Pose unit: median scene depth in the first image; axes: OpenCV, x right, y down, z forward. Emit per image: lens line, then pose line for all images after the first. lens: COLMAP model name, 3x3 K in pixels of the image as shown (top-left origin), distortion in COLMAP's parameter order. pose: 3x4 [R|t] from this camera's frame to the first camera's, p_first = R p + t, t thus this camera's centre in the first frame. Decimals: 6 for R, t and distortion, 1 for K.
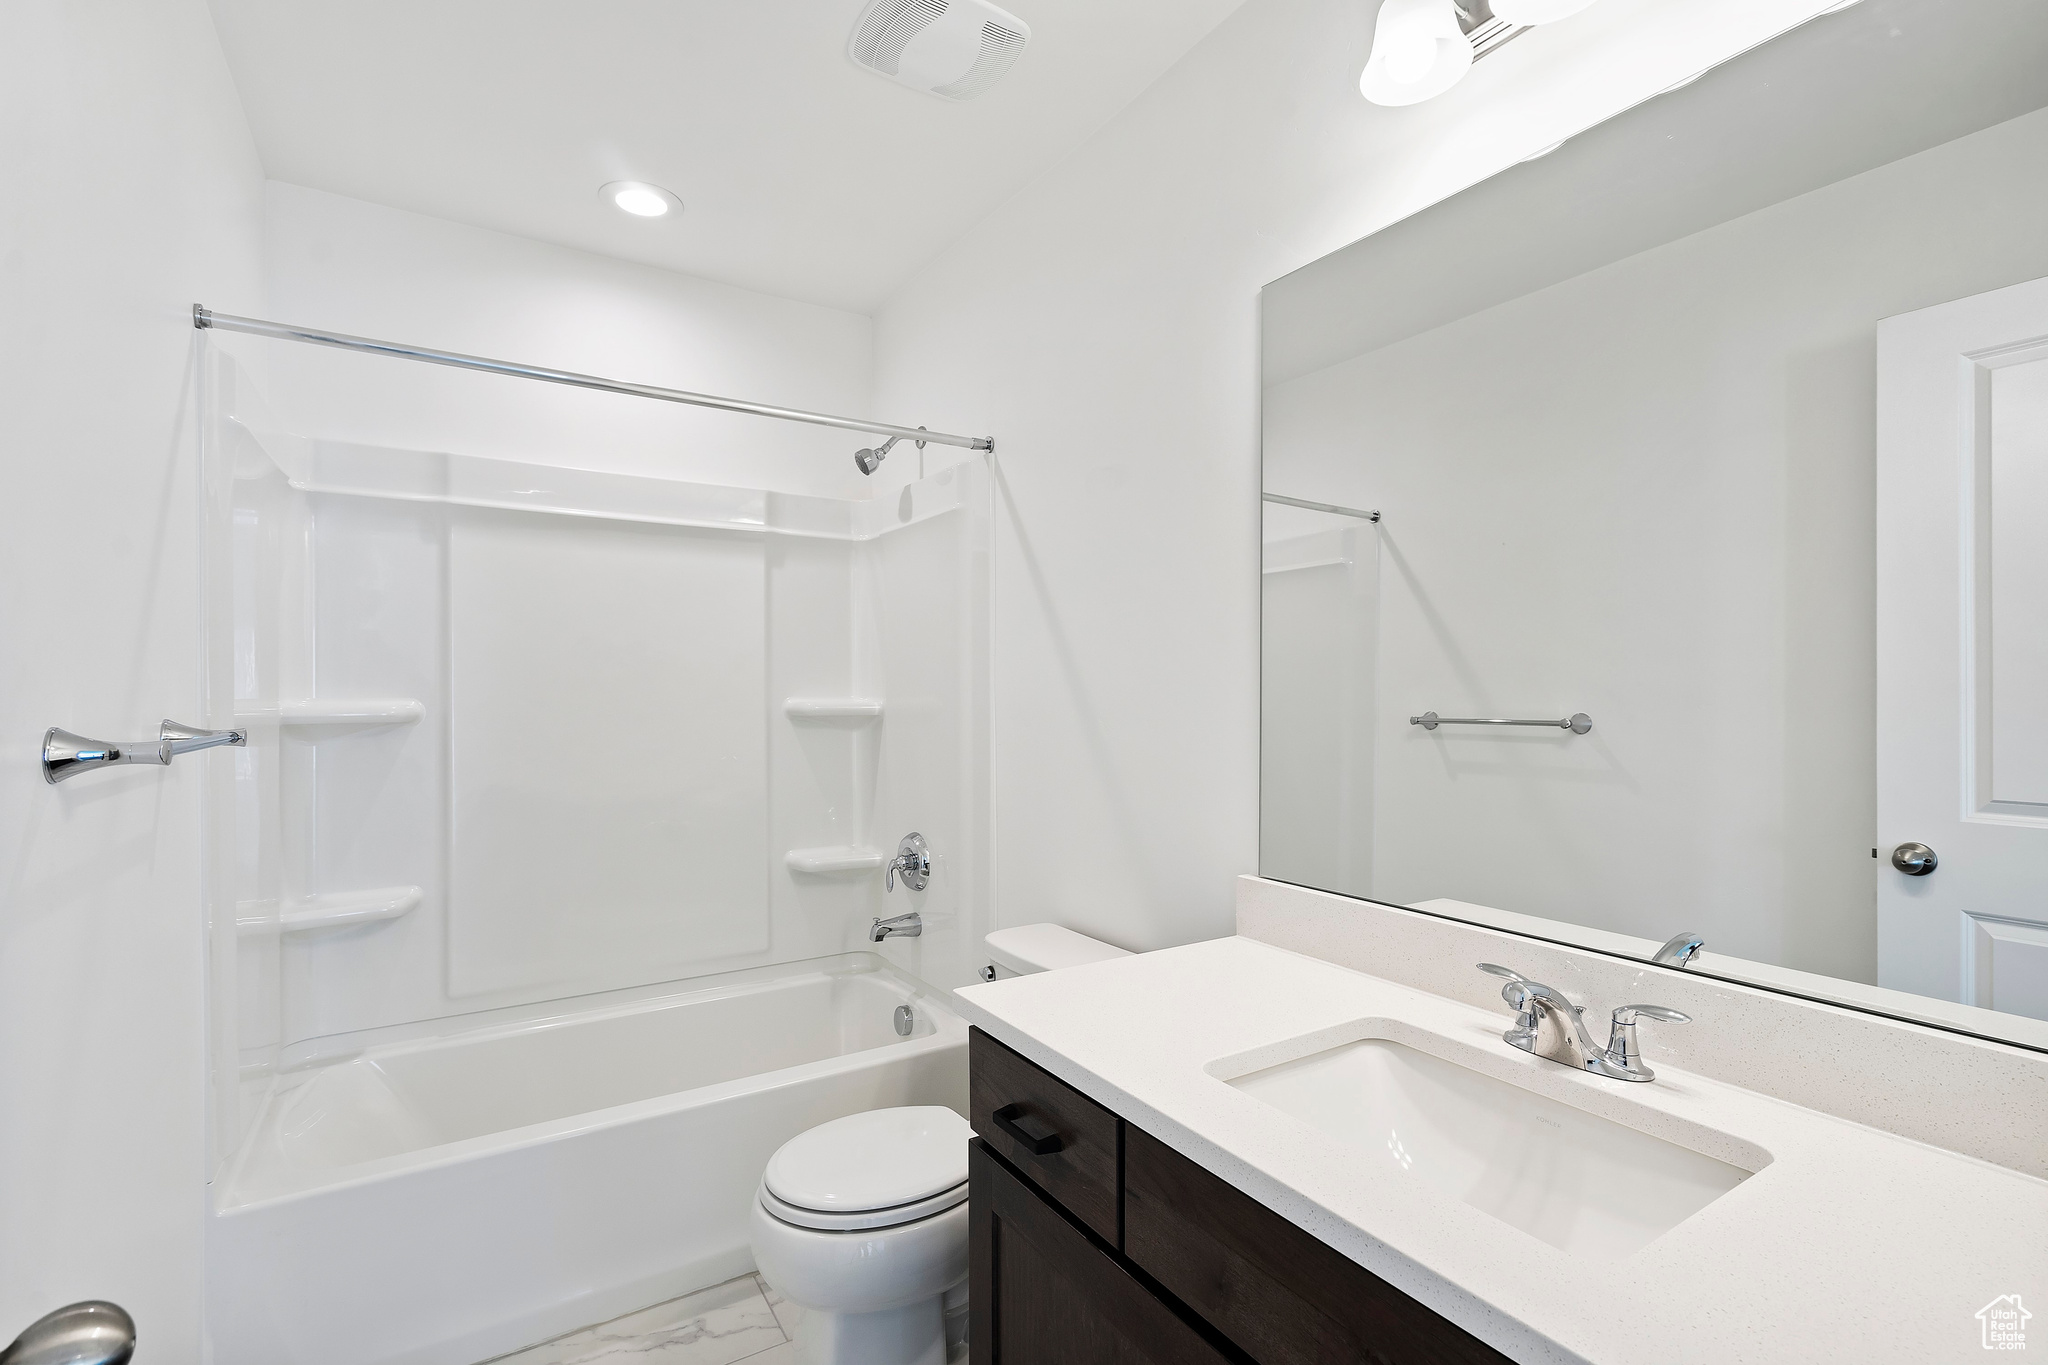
lens RADIAL K [[935.3, 0, 1018.8], [0, 935.3, 694.3], [0, 0, 1]] dist [-0.006910, 0.004453]
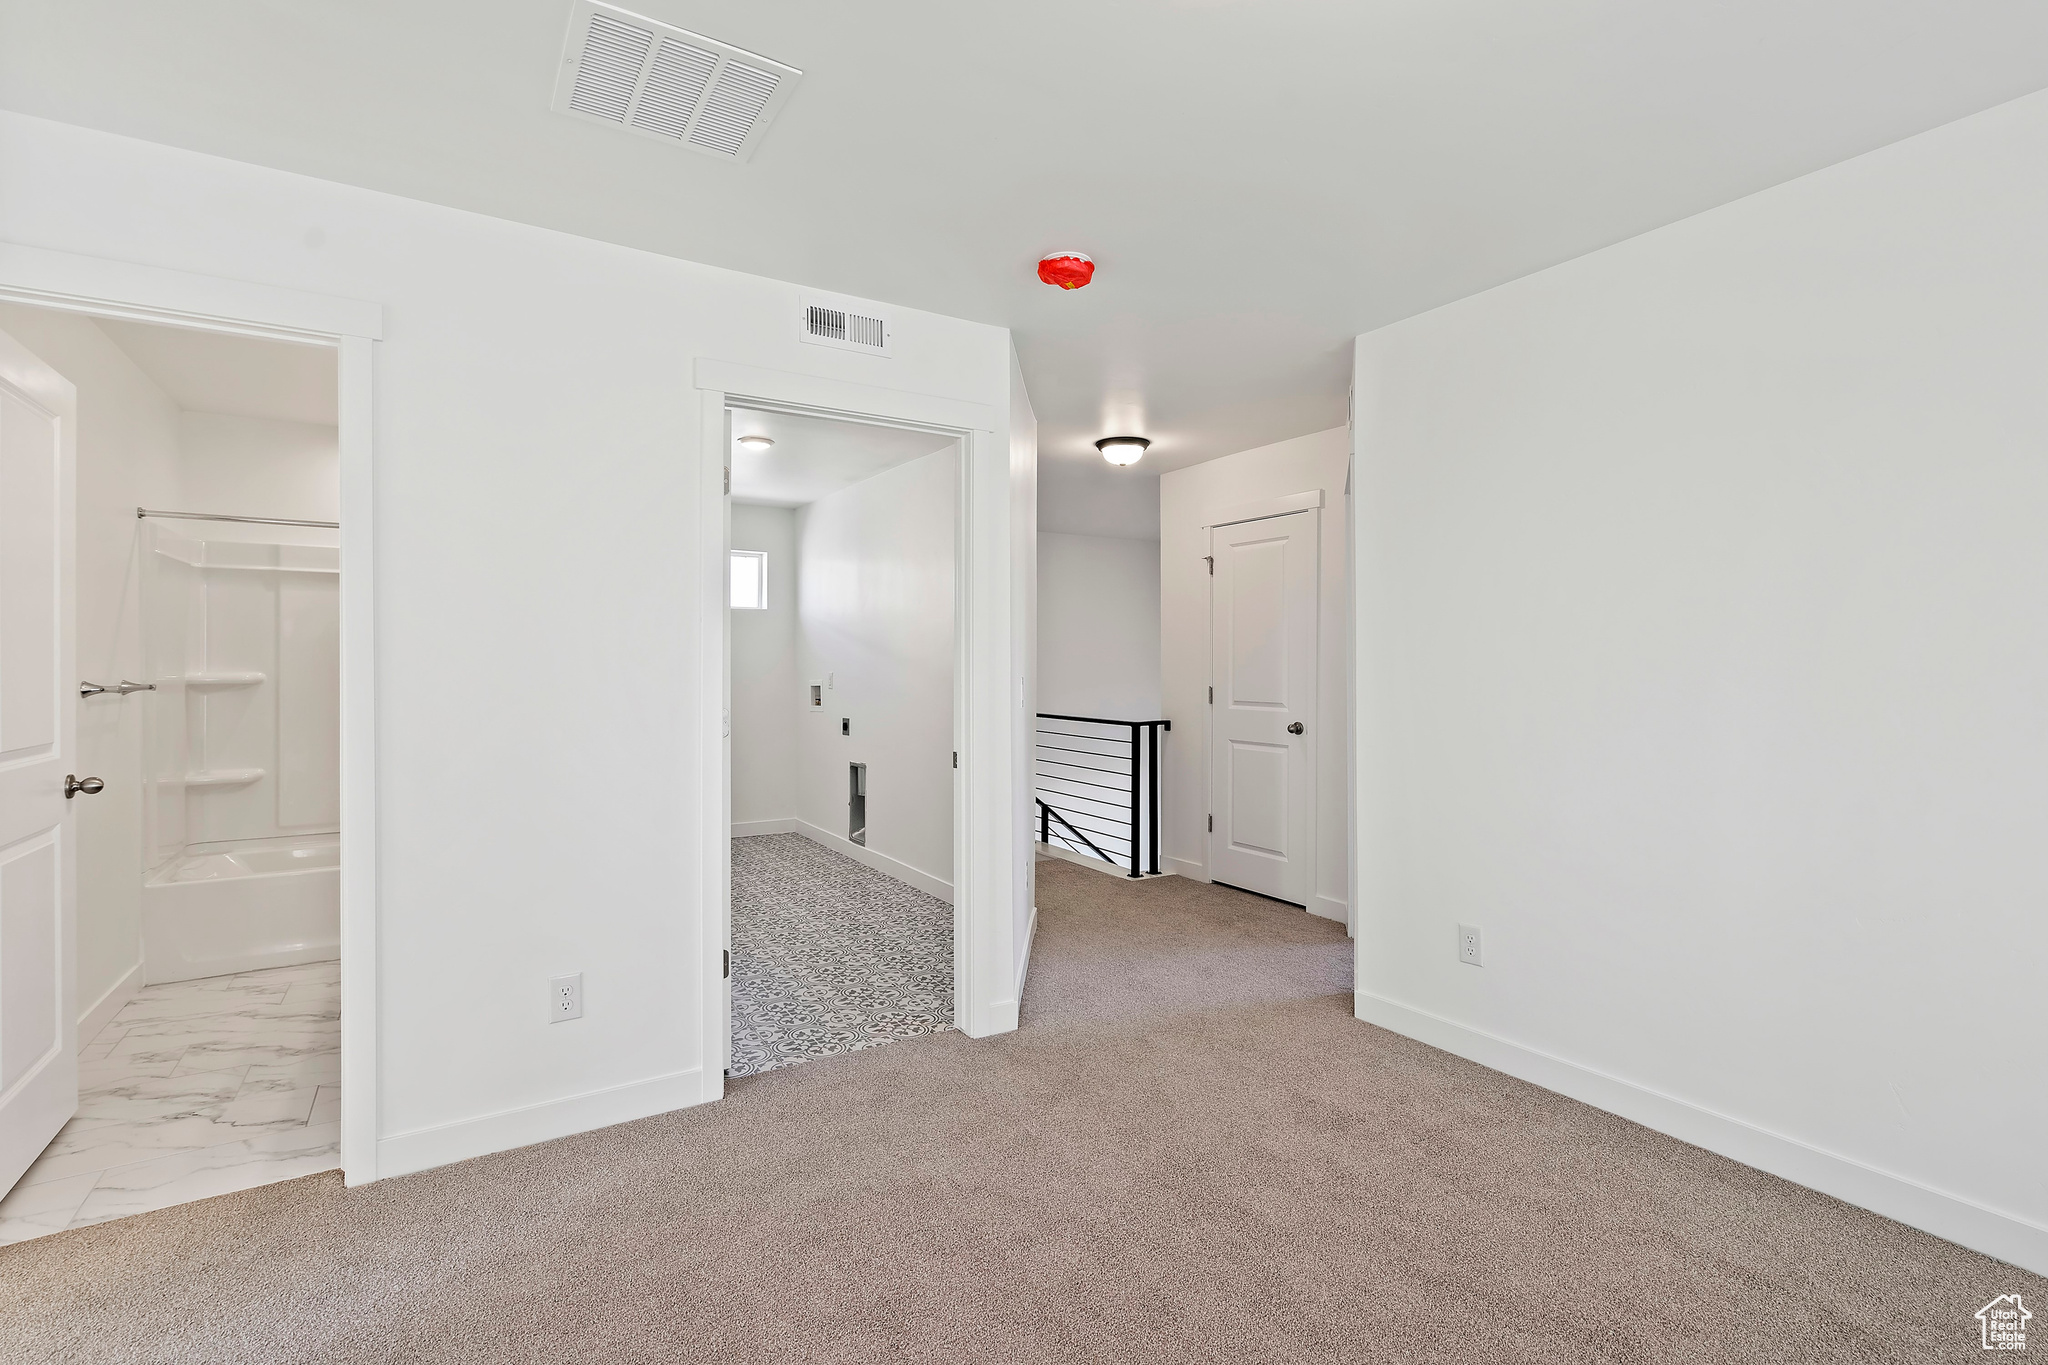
lens RADIAL K [[935.3, 0, 1036.5], [0, 935.3, 671.2], [0, 0, 1]] dist [-0.006910, 0.004453]
pose [[0.999844, 0.007362, 0.016037, 0.992520], [-0.007387, 0.999972, 0.001533, -0.012036], [-0.016025, -0.001652, 0.999870, -1.025068]]
